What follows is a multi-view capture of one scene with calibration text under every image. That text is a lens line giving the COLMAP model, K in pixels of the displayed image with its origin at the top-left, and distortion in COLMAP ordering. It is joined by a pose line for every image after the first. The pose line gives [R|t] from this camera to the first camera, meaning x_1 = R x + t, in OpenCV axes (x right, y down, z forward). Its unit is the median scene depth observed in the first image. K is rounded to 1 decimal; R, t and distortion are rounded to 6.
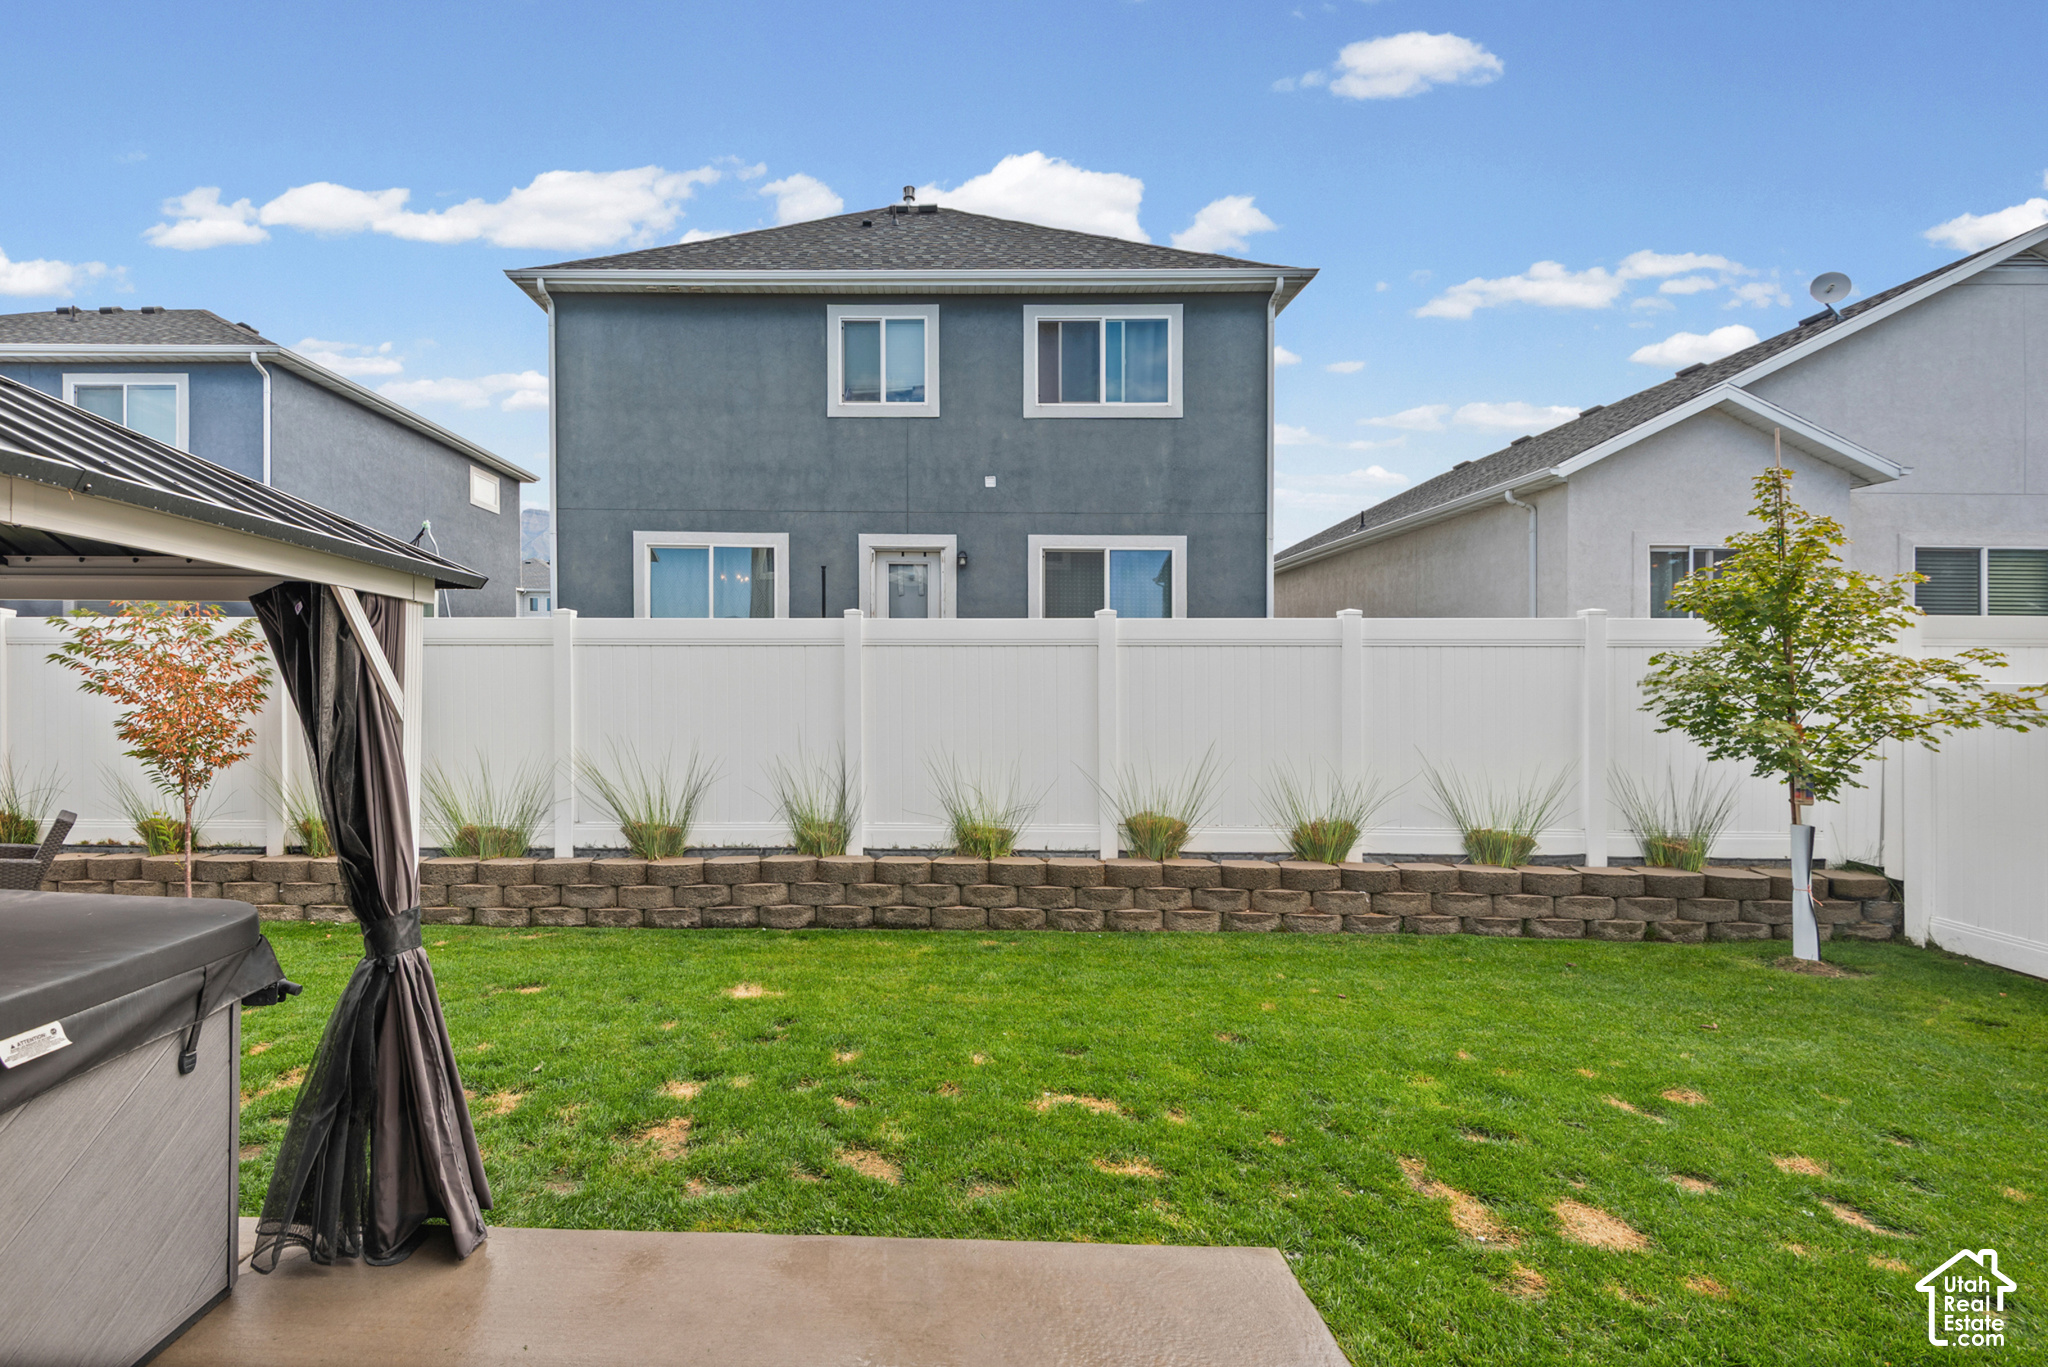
lens RADIAL K [[955.2, 0, 1008.5], [0, 955.2, 695.1], [0, 0, 1]] dist [0.015868, -0.001902]
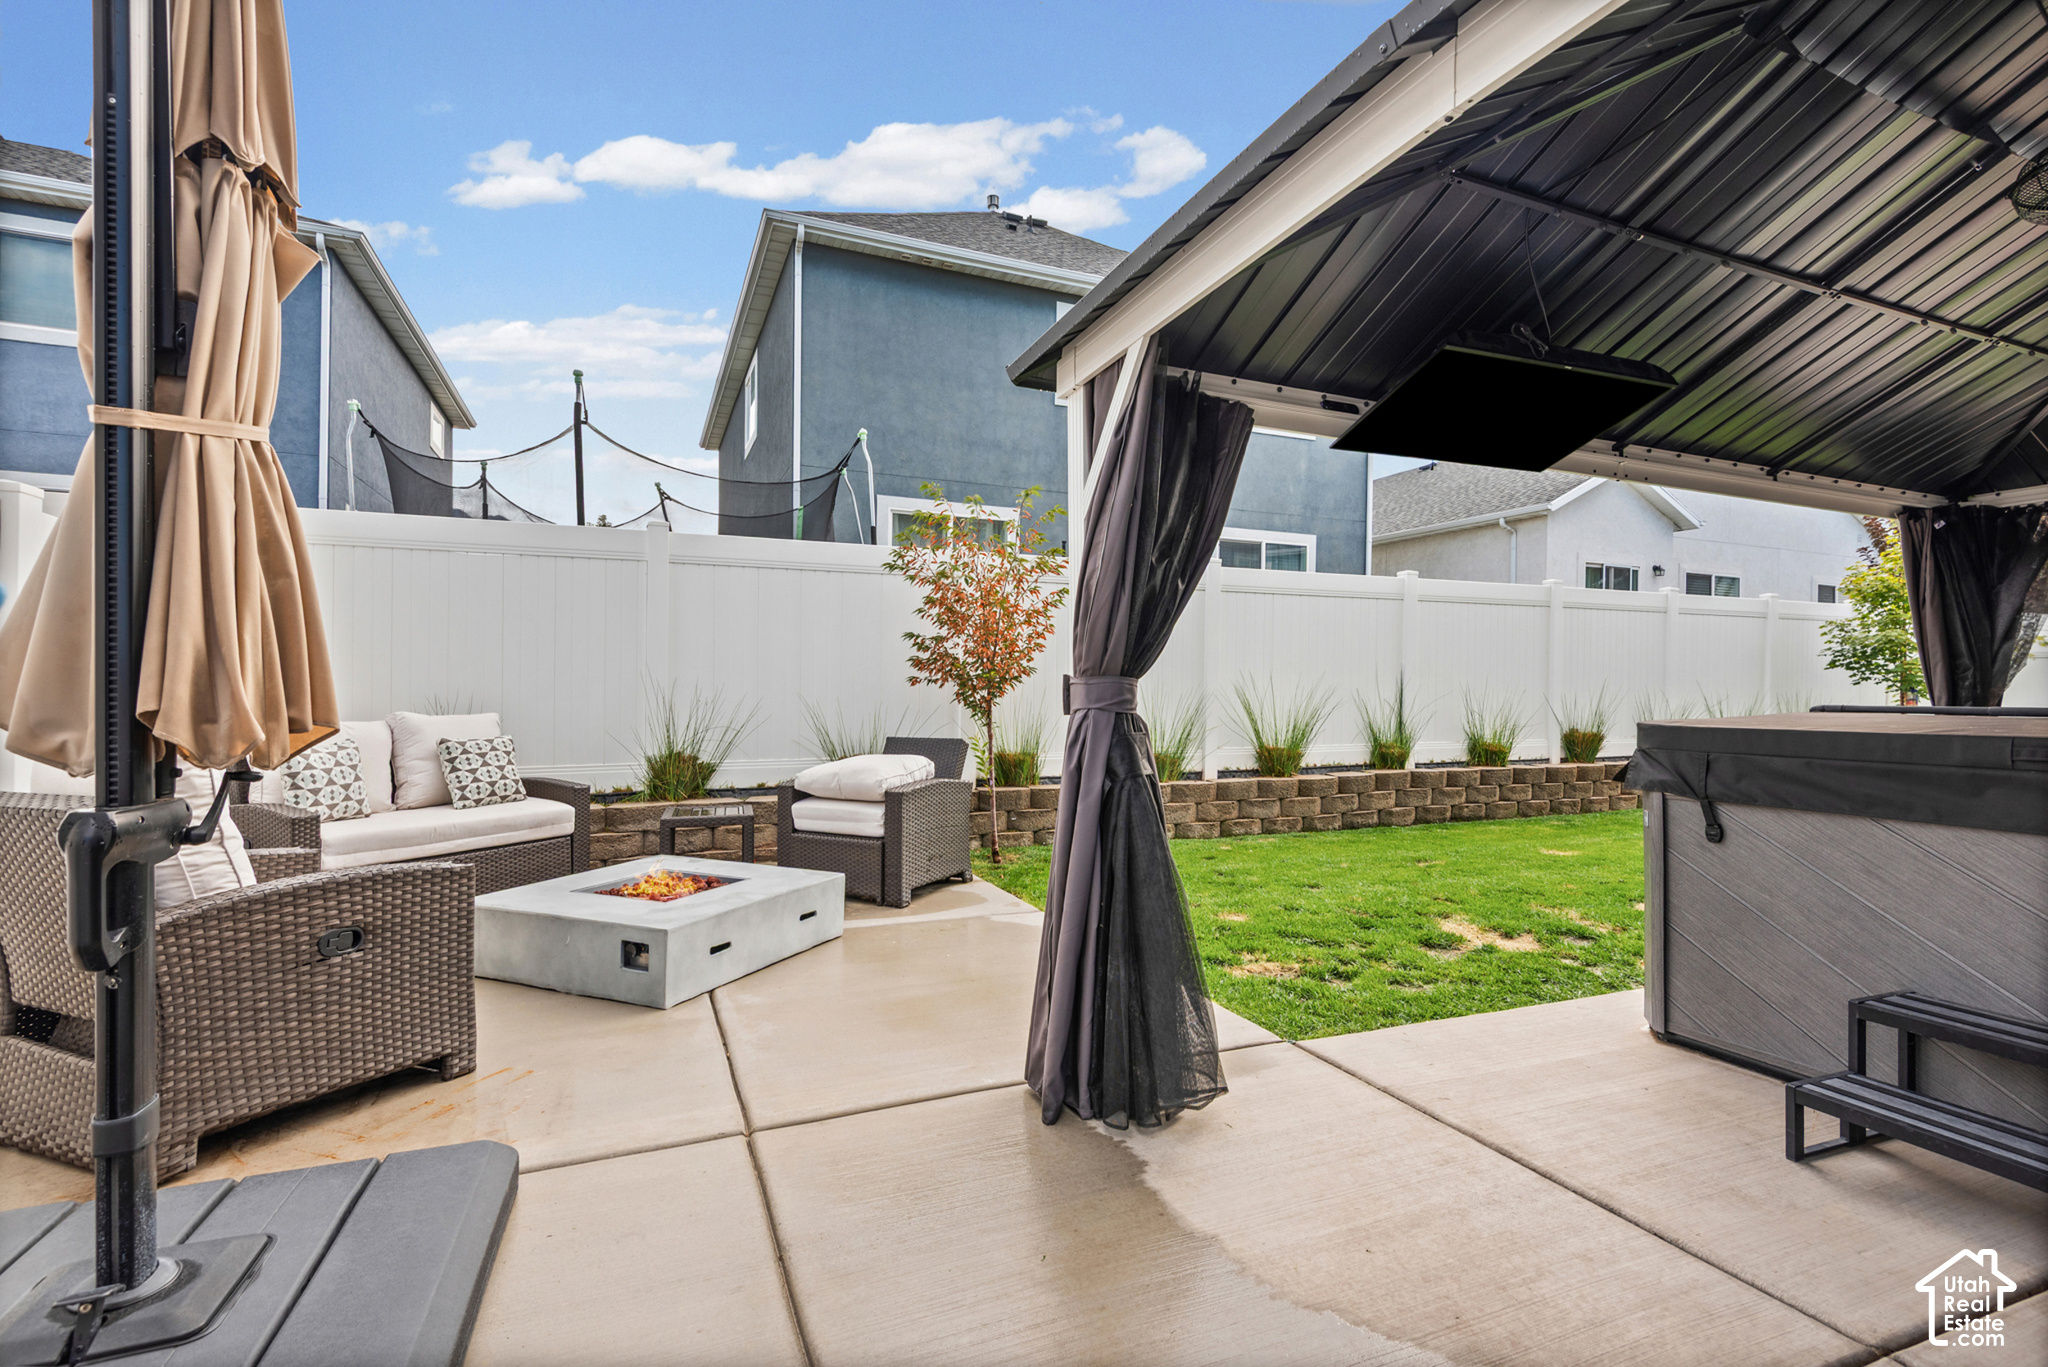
lens RADIAL K [[955.2, 0, 1020.7], [0, 955.2, 686.3], [0, 0, 1]] dist [0.015868, -0.001902]
pose [[0.914260, 0.000403, 0.405129, -0.658269], [0.008026, 0.999785, -0.019105, 0.046999], [-0.405049, 0.020719, 0.914060, 0.038112]]
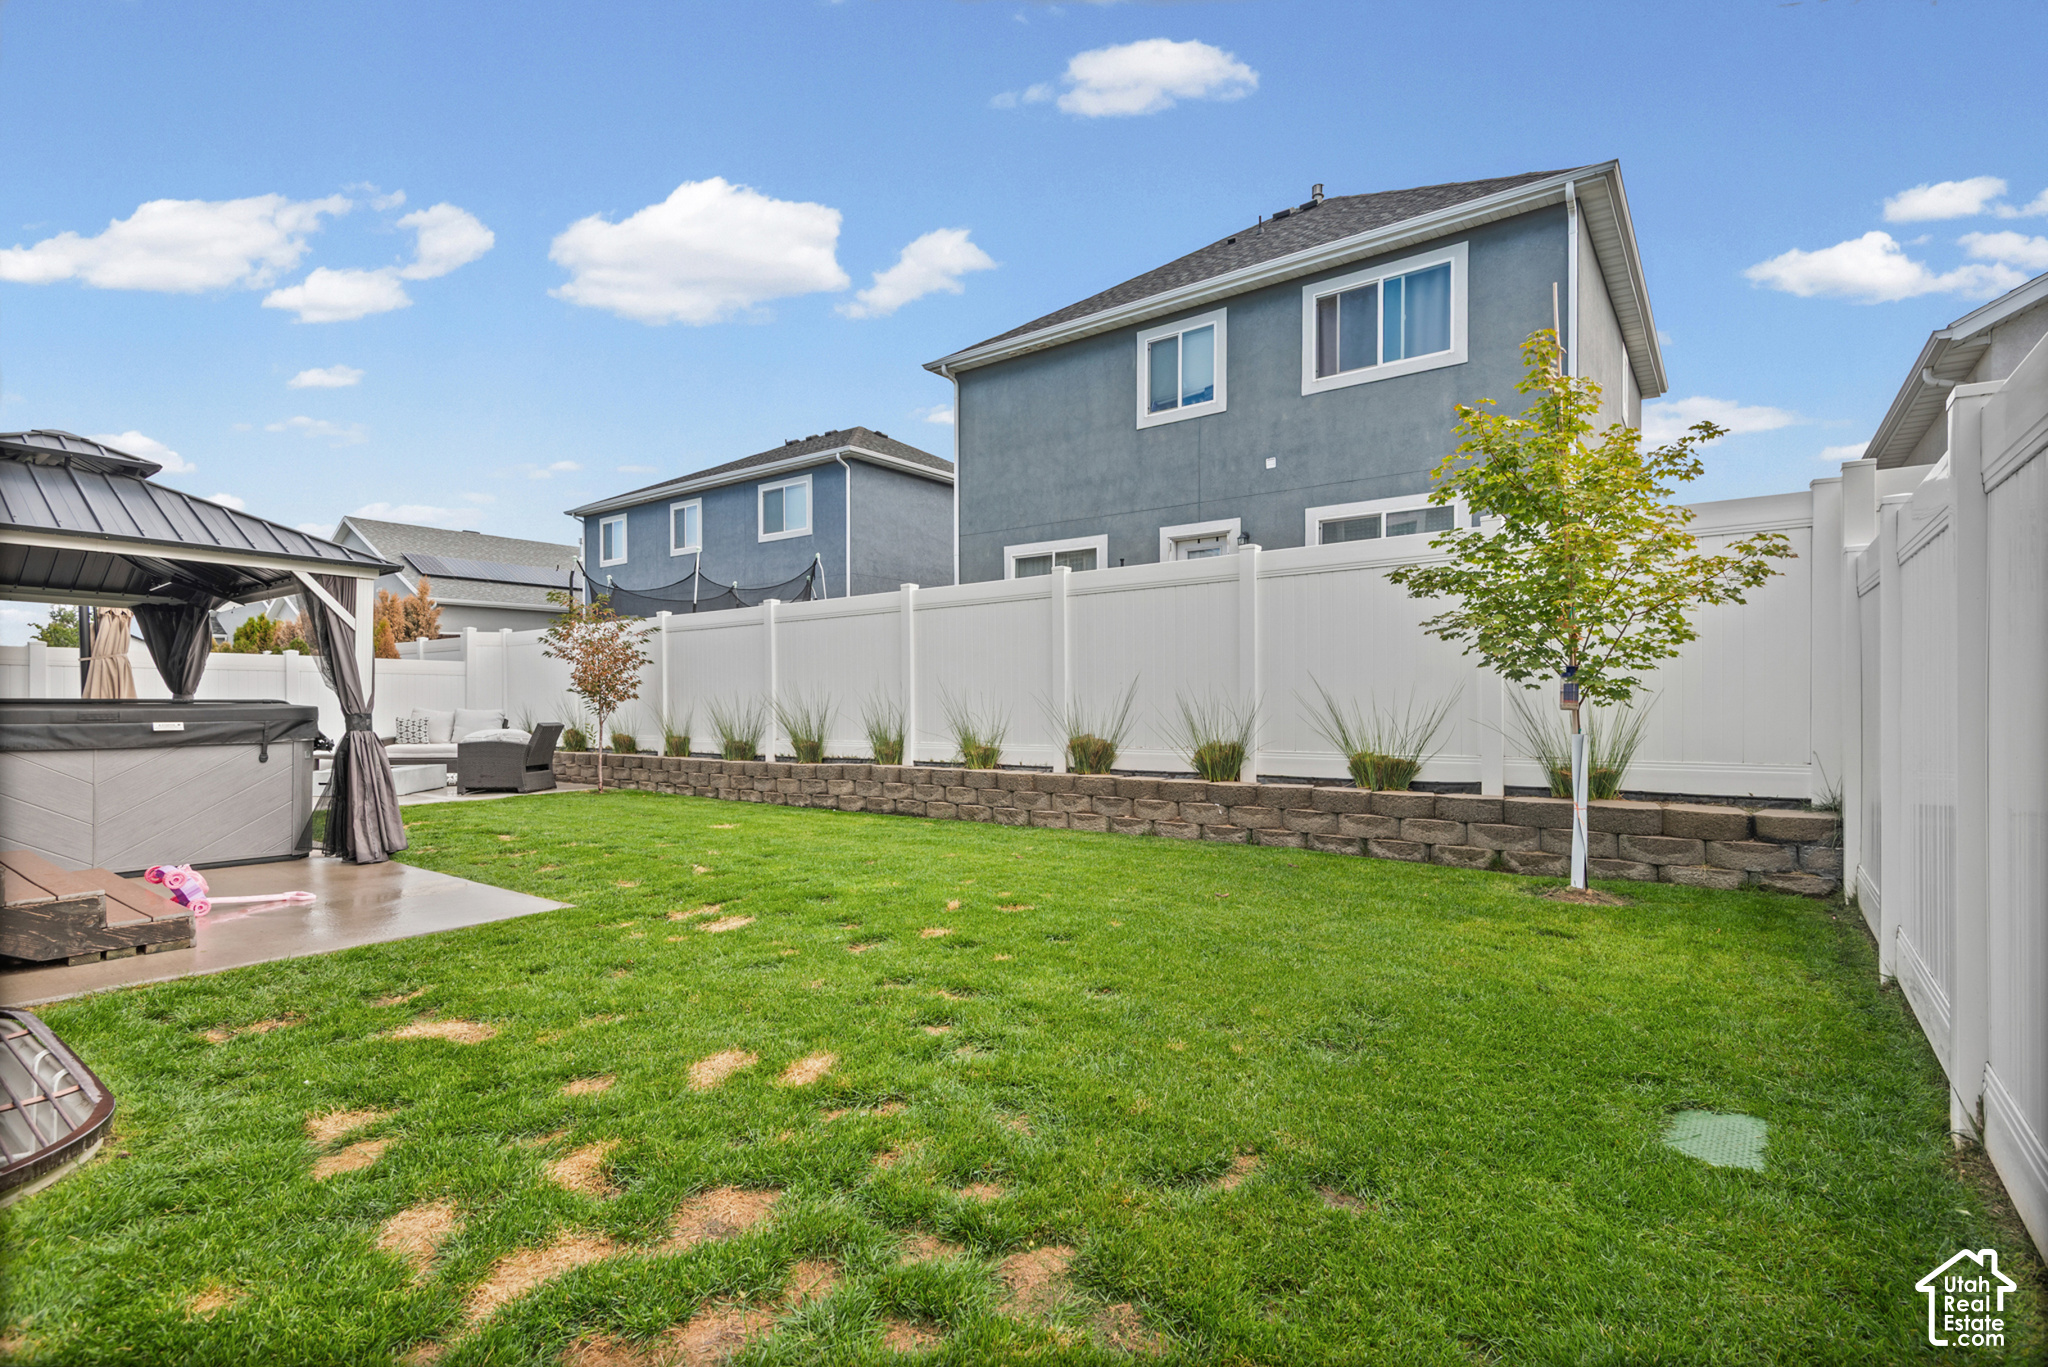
lens RADIAL K [[955.2, 0, 1044.1], [0, 955.2, 690.3], [0, 0, 1]] dist [0.015868, -0.001902]
pose [[0.815872, -0.019923, -0.577889, 0.456497], [0.010456, 0.999751, -0.019705, 0.052571], [0.578137, 0.010034, 0.815878, 0.004073]]
